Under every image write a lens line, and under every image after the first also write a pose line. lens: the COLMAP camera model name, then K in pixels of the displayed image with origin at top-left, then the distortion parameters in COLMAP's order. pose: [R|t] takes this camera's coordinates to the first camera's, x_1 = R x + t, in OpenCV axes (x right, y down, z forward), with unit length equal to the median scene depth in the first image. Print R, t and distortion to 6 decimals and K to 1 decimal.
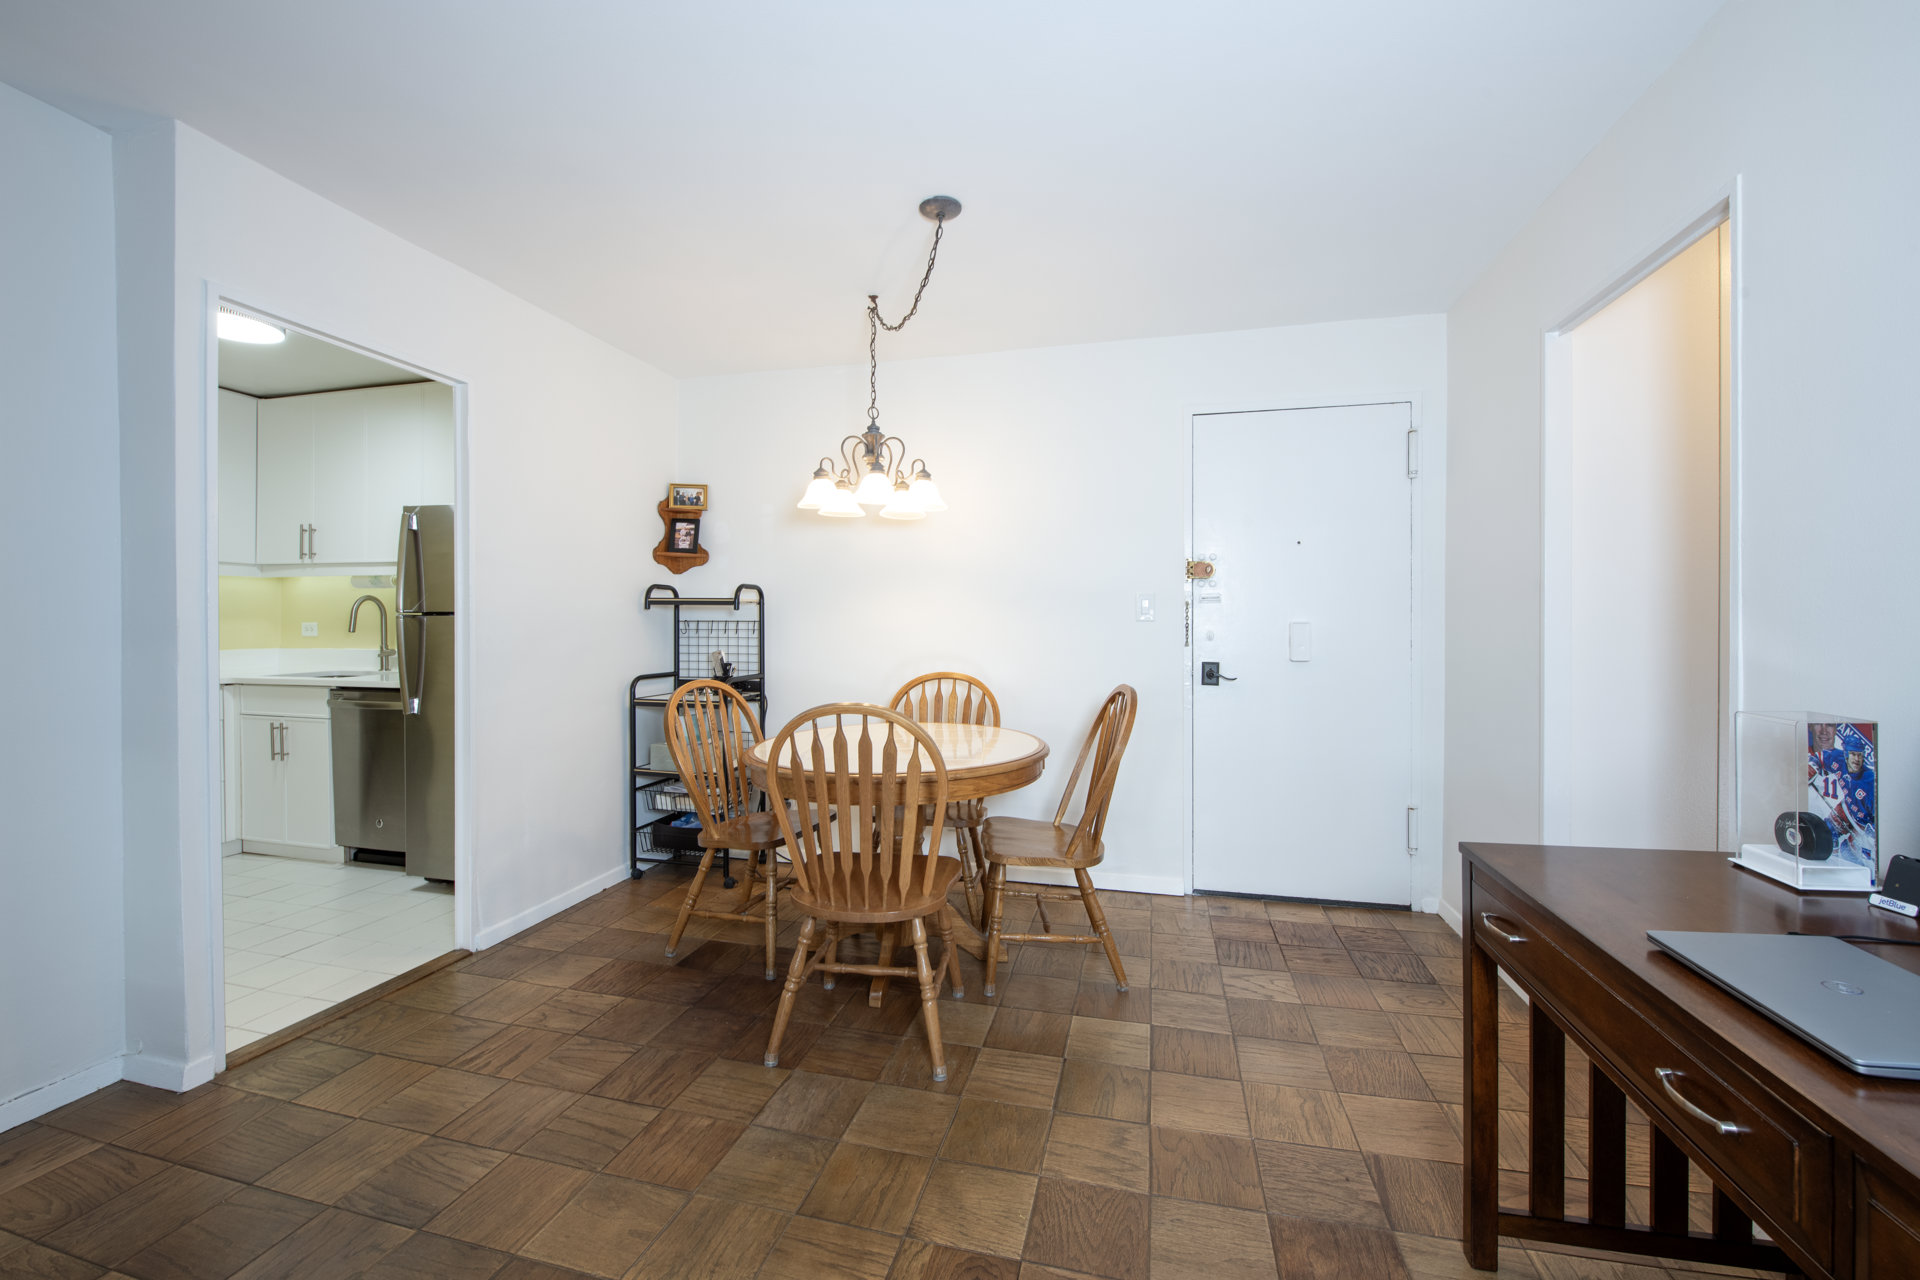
lens RADIAL K [[754.8, 0, 959.5], [0, 754.8, 641.6], [0, 0, 1]] dist [0.000302, -0.000016]
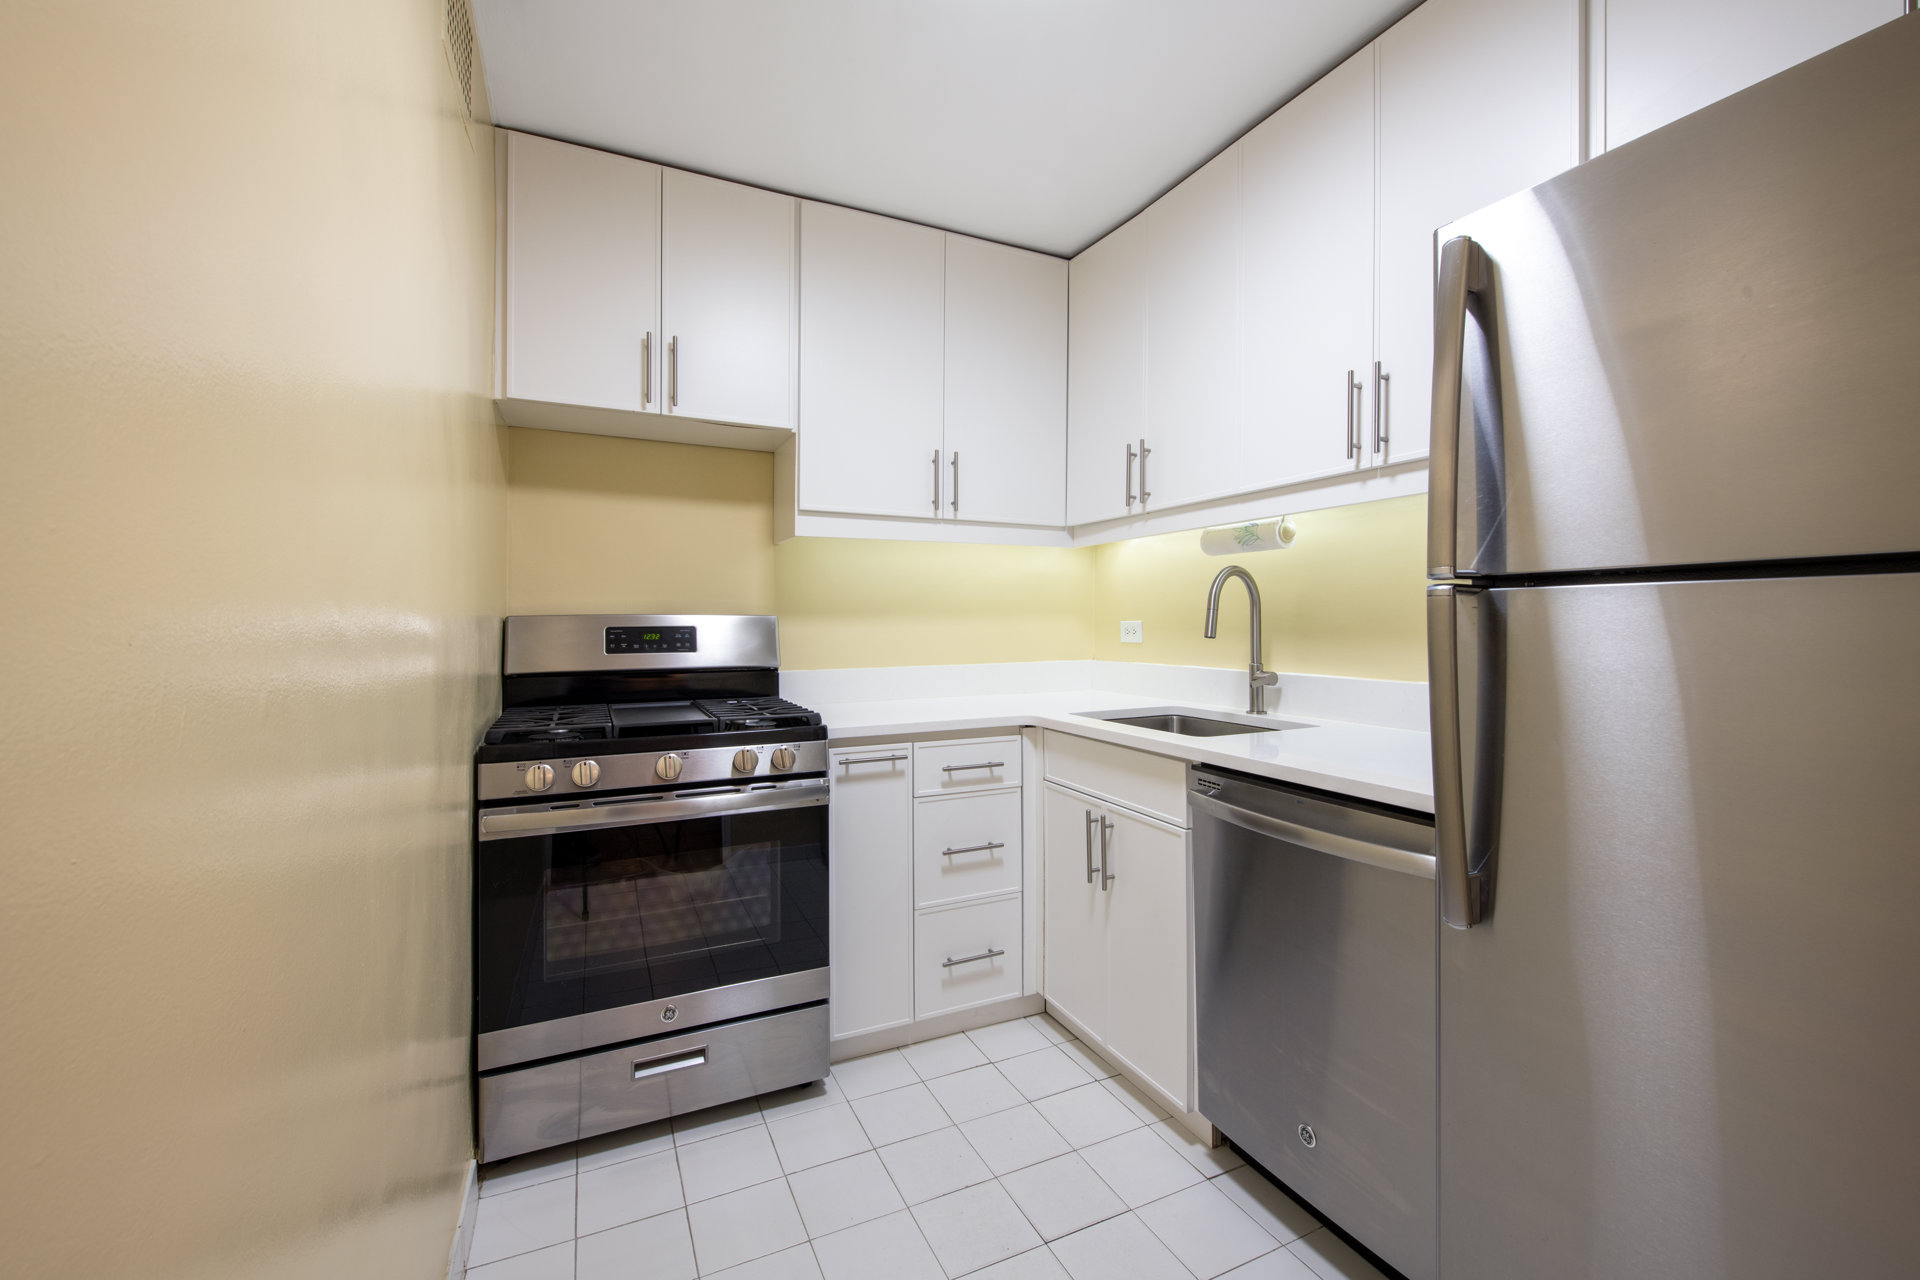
lens RADIAL K [[801.6, 0, 959.6], [0, 801.6, 631.1], [0, 0, 1]] dist [-0.000020, -0.000002]
pose [[0.651318, 0.008331, -0.758759, -0.503109], [-0.012066, 0.999927, 0.000621, -0.016378], [0.758709, 0.008751, 0.651371, 0.520642]]
